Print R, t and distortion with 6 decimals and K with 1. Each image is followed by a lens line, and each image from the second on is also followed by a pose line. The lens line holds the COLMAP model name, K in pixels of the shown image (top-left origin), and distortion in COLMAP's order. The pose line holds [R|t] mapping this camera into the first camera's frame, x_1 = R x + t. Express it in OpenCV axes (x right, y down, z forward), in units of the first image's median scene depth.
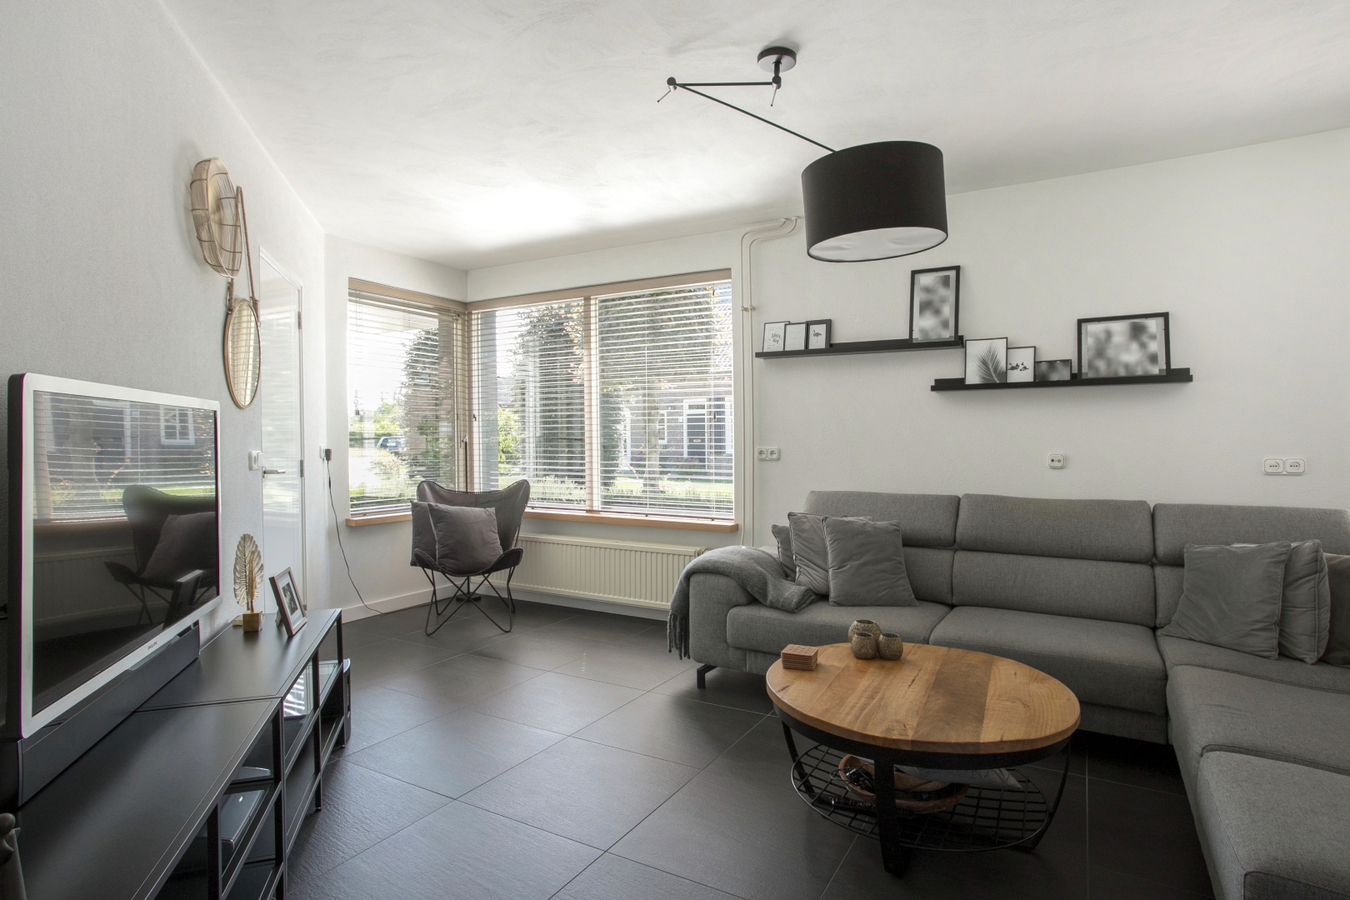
lens RADIAL K [[736.5, 0, 676.8], [0, 736.5, 442.7], [0, 0, 1]] dist [-0.006232, -0.000300]
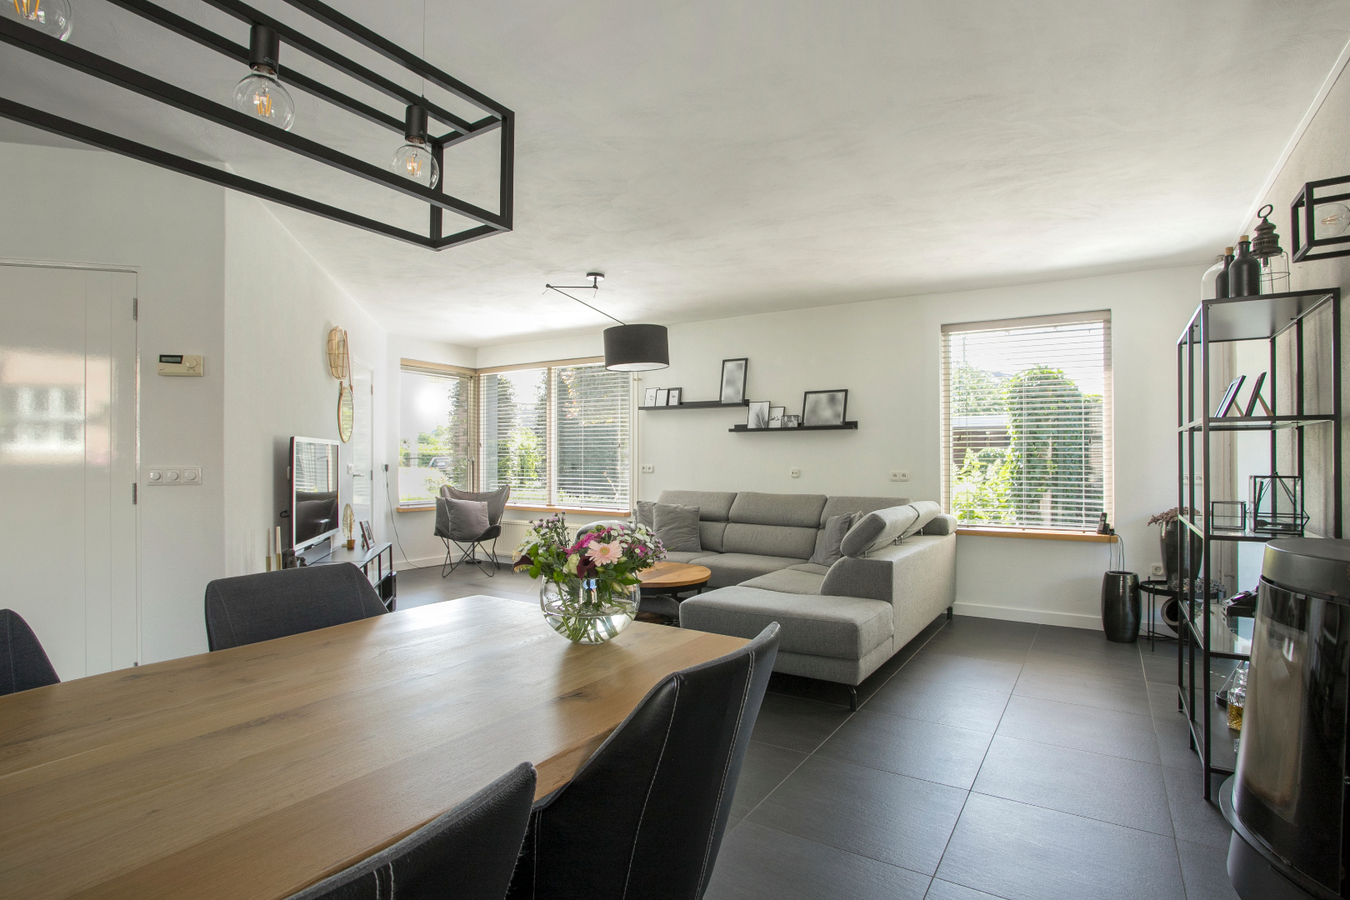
lens RADIAL K [[696.6, 0, 669.8], [0, 696.6, 458.8], [0, 0, 1]] dist [-0.069101, 0.000055]
pose [[0.998348, 0.005574, -0.057187, 0.334657], [-0.006074, 0.999945, -0.008577, 0.007190], [0.057136, 0.008910, 0.998327, -0.683309]]
